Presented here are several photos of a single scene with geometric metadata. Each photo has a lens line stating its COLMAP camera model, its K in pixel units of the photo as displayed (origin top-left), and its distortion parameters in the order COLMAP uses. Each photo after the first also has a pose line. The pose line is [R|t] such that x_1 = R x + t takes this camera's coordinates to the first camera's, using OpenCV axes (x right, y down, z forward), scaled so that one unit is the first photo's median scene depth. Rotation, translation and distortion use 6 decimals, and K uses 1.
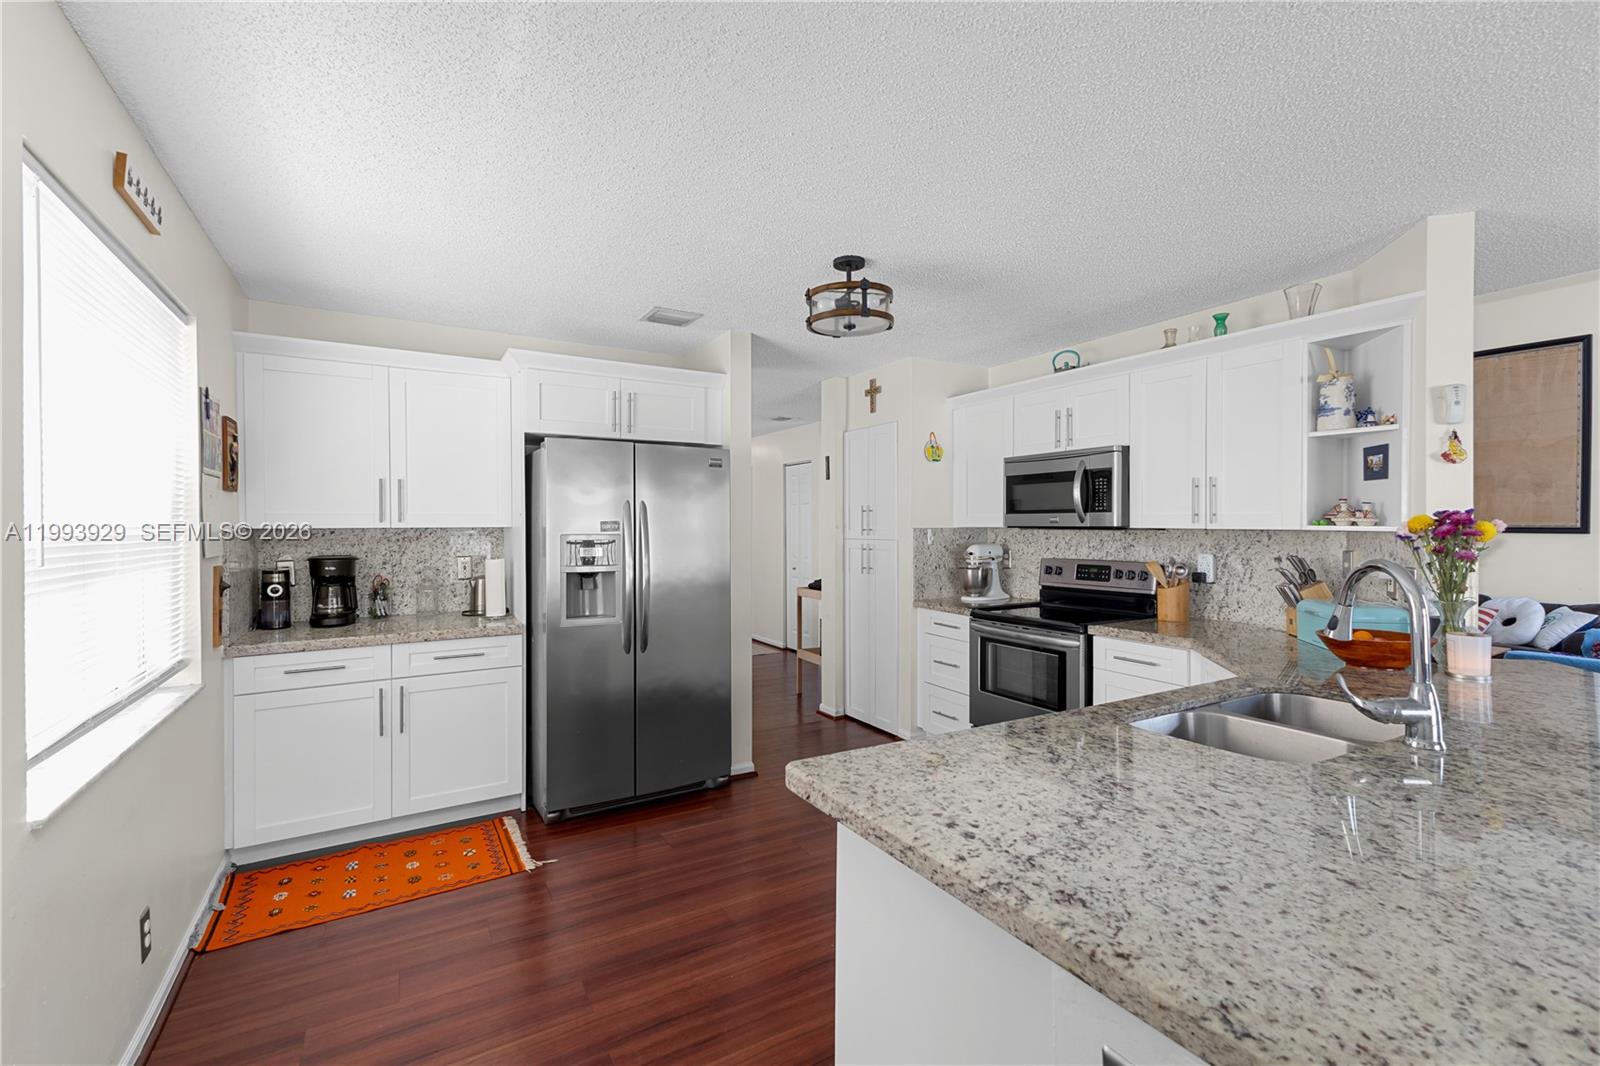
lens RADIAL K [[687.5, 0, 806.8], [0, 687.5, 525.3], [0, 0, 1]] dist [0.009871, 0.000093]
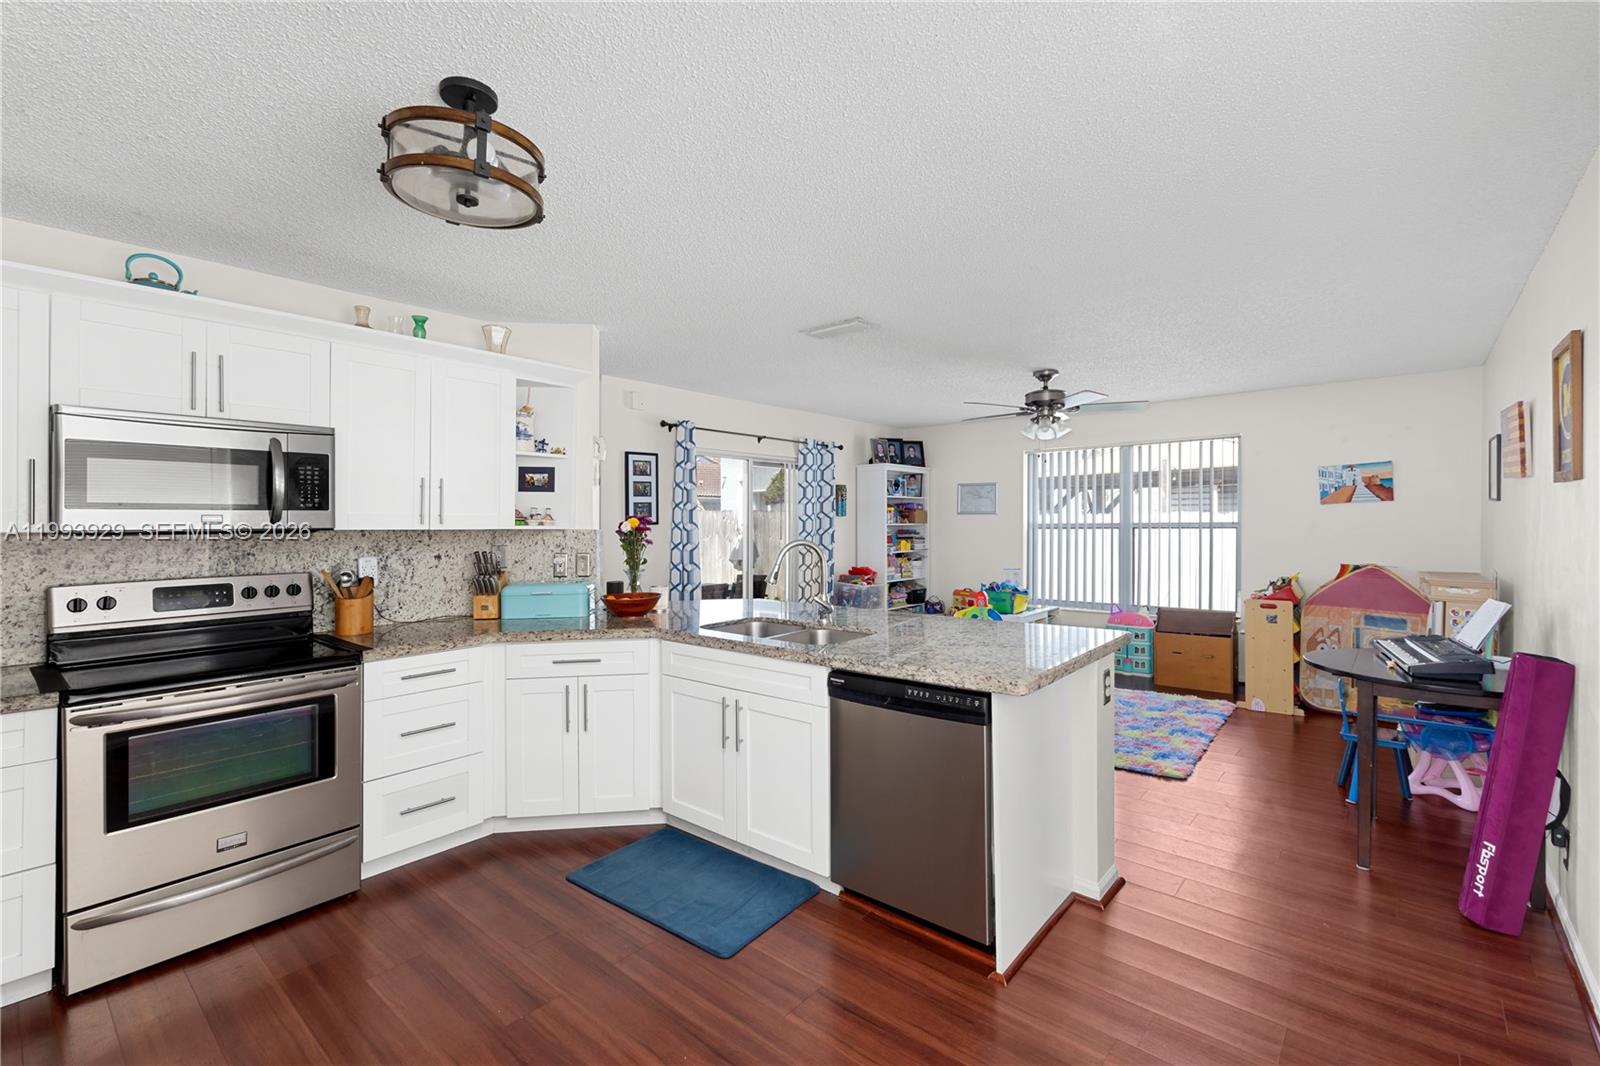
lens RADIAL K [[698.9, 0, 784.9], [0, 698.9, 531.1], [0, 0, 1]] dist [0.016553, -0.000349]
pose [[-0.304355, -0.005282, 0.952544, -0.504499], [0.011368, 0.999893, 0.009177, 0.003866], [-0.952491, 0.013622, -0.304262, 0.753475]]
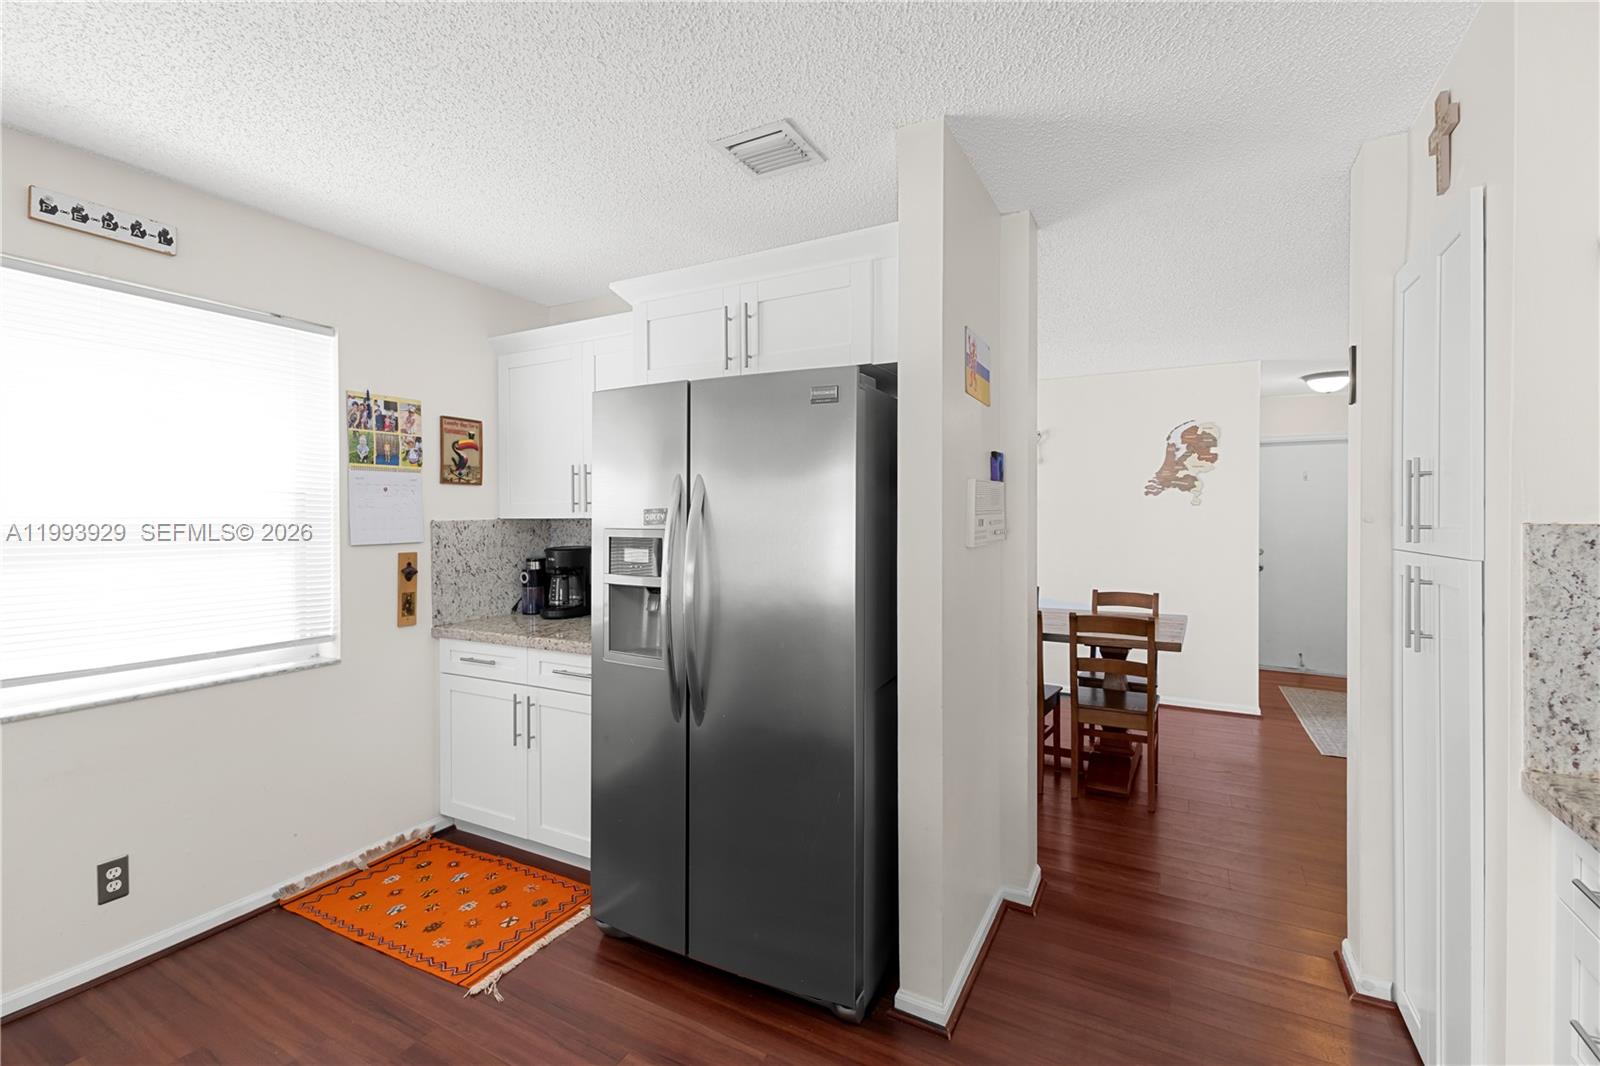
lens RADIAL K [[687.5, 0, 806.8], [0, 687.5, 525.3], [0, 0, 1]] dist [0.009871, 0.000093]
pose [[0.513533, 0.011256, -0.857996, 0.324010], [0.000587, 0.999909, 0.013469, 0.000975], [0.858070, -0.007420, 0.513479, 0.769103]]
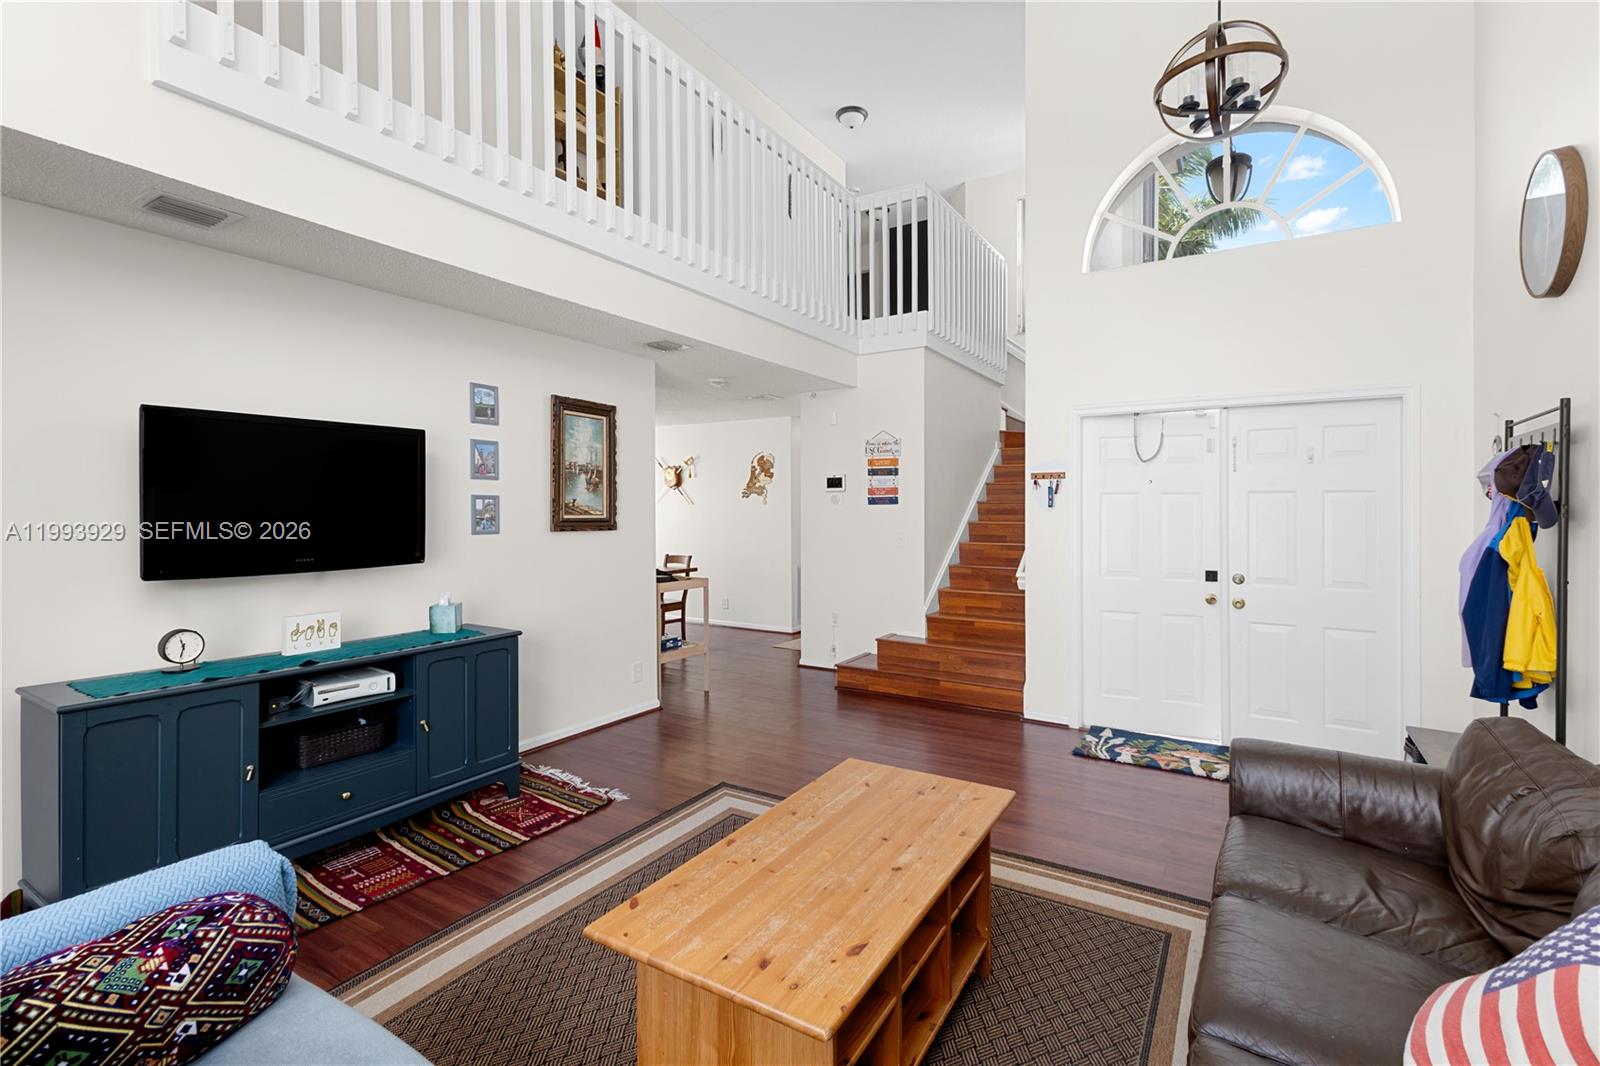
lens RADIAL K [[715.4, 0, 822.9], [0, 715.4, 522.6], [0, 0, 1]] dist [0.018022, 0.000166]
pose [[0.467294, 0.019881, -0.883879, 1.753162], [-0.004439, 0.999787, 0.020142, -0.008253], [0.884091, -0.005488, 0.467282, 1.245051]]
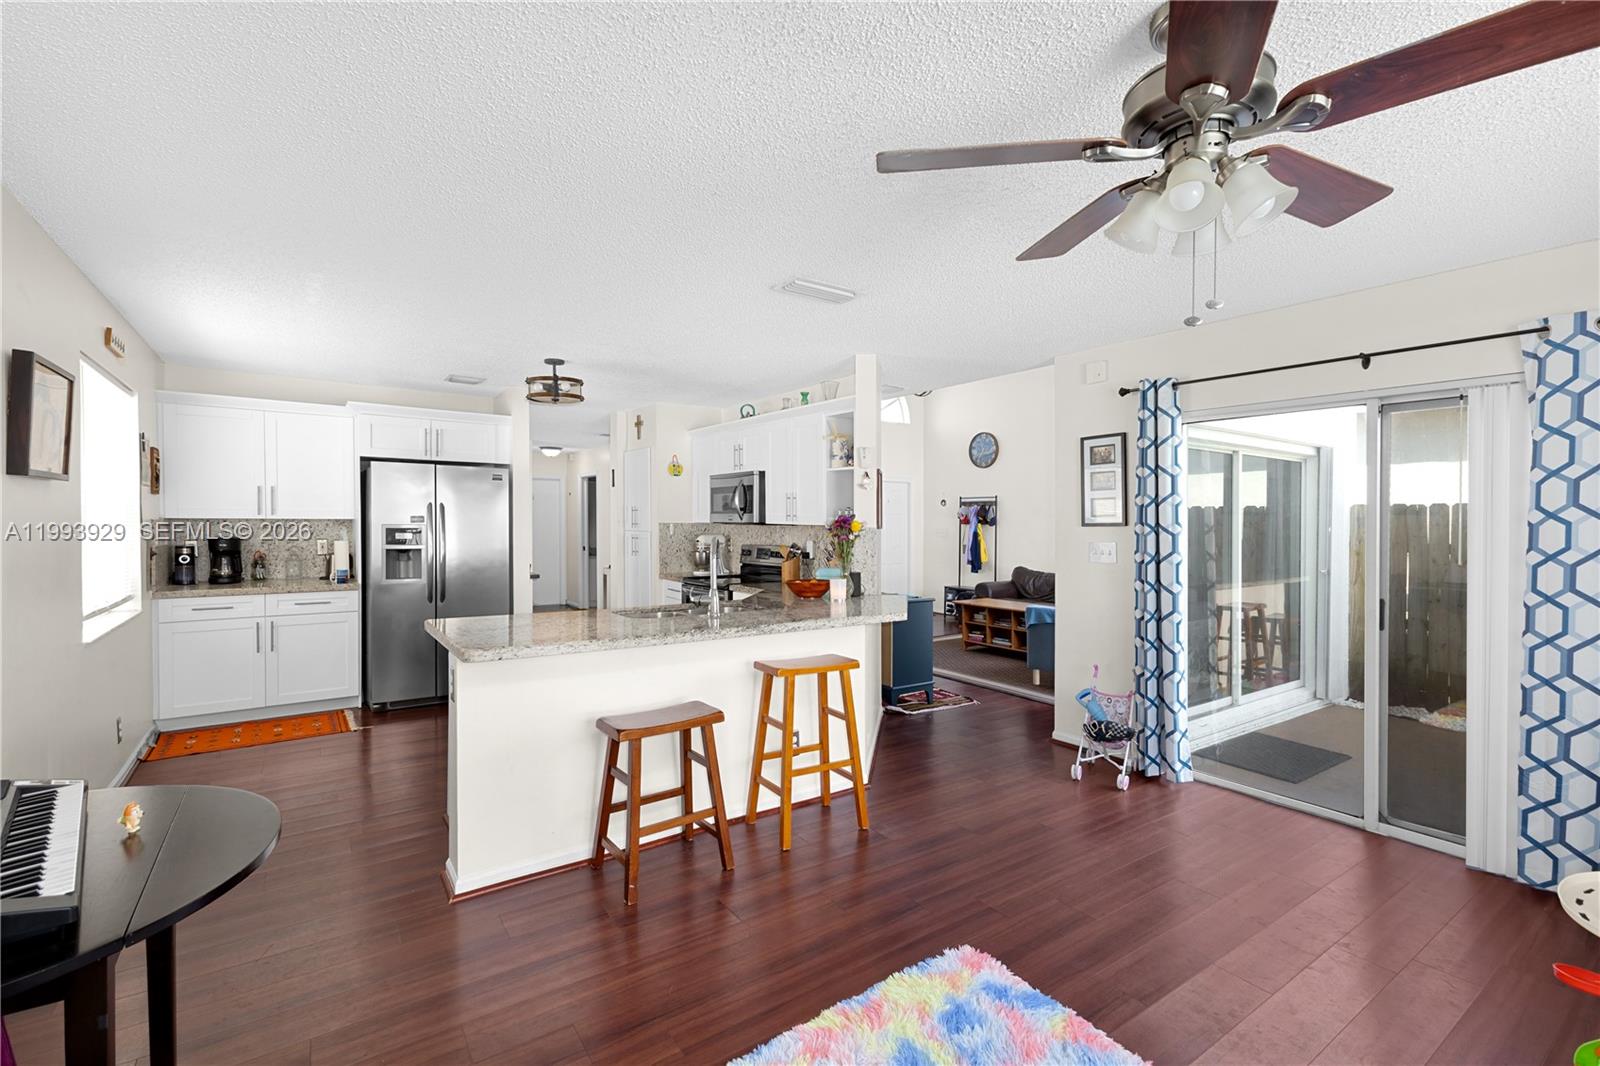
lens RADIAL K [[698.9, 0, 784.9], [0, 698.9, 531.1], [0, 0, 1]] dist [0.016553, -0.000349]
pose [[0.997795, 0.009047, 0.065748, 0.416545], [-0.009974, 0.999855, 0.013782, -0.001663], [-0.065614, -0.014407, 0.997741, -0.595701]]
